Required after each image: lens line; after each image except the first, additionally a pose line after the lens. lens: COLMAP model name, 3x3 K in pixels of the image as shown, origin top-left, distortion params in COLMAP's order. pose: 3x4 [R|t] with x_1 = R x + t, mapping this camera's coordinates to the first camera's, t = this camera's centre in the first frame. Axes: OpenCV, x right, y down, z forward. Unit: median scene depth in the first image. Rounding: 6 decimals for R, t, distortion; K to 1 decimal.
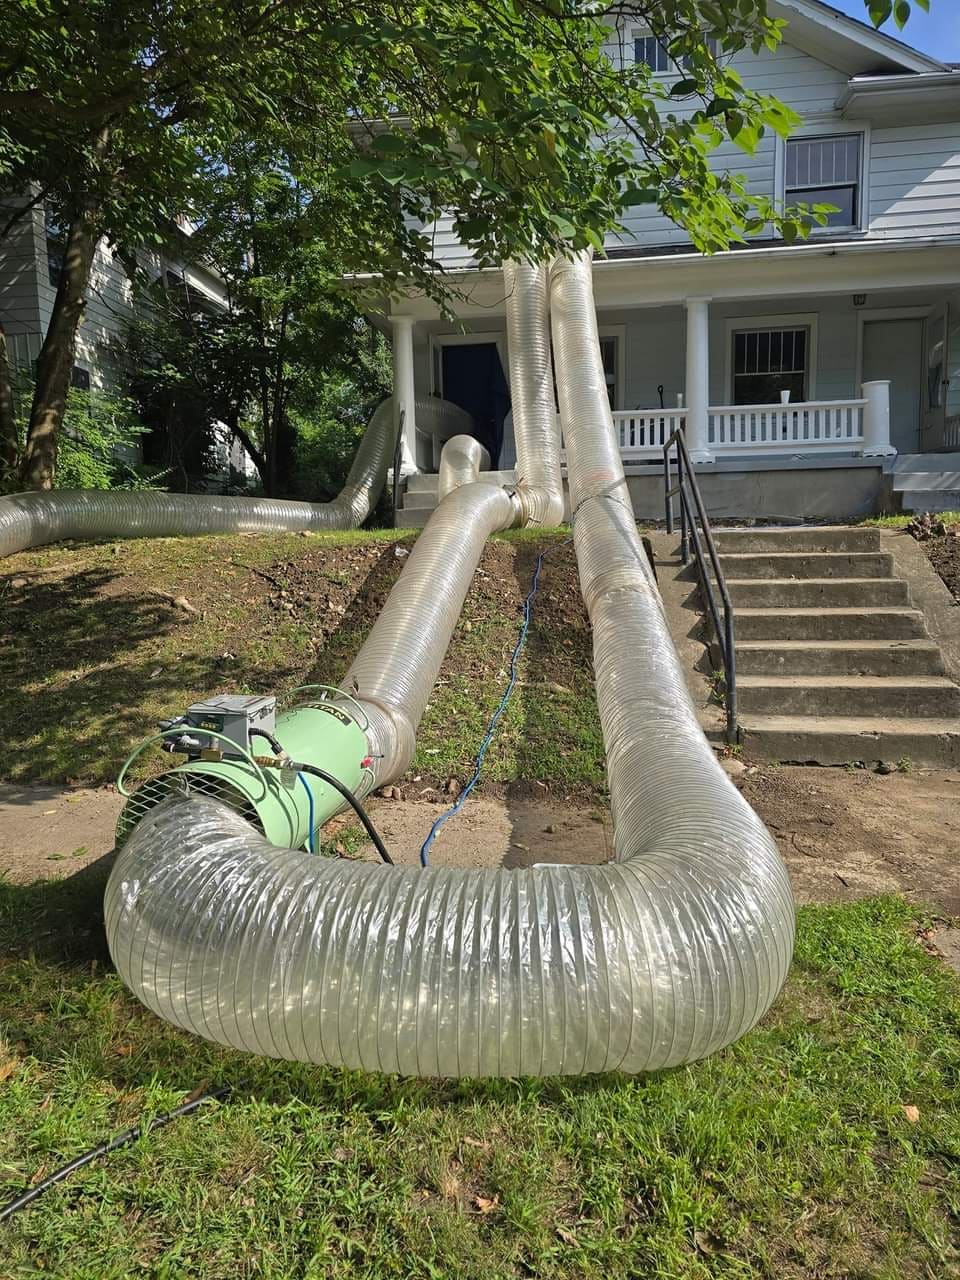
lens RADIAL K [[911.1, 0, 484.6], [0, 911.1, 639.6], [0, 0, 1]] dist [0.049570, -0.010386]
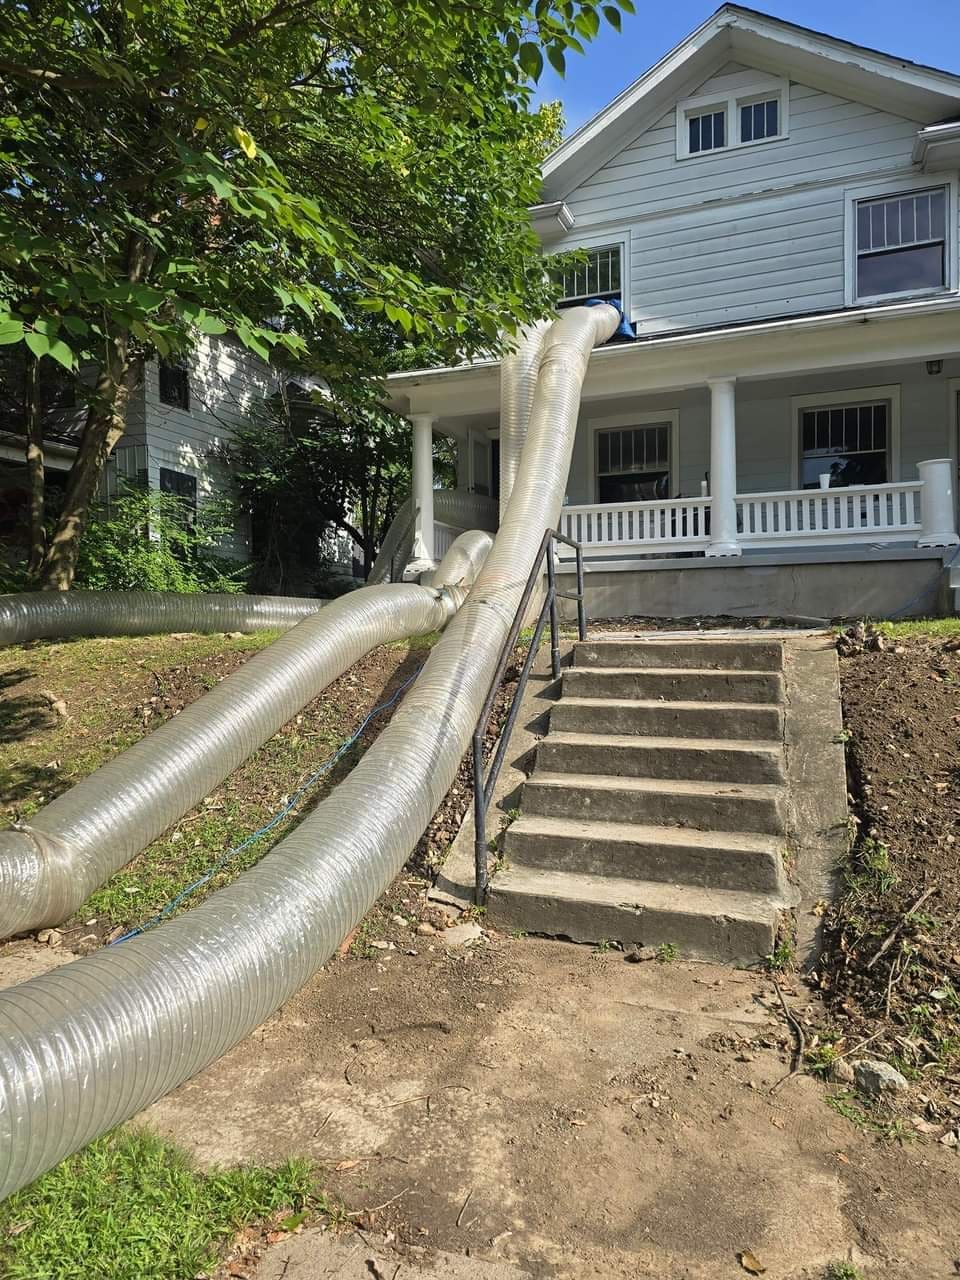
lens RADIAL K [[911.1, 0, 479.3], [0, 911.1, 640.1], [0, 0, 1]] dist [0.049570, -0.010386]
pose [[0.966701, 0.011834, -0.255636, 0.249051], [-0.034591, 0.995805, -0.084709, -0.028564], [0.253562, 0.090731, 0.963055, 0.089518]]
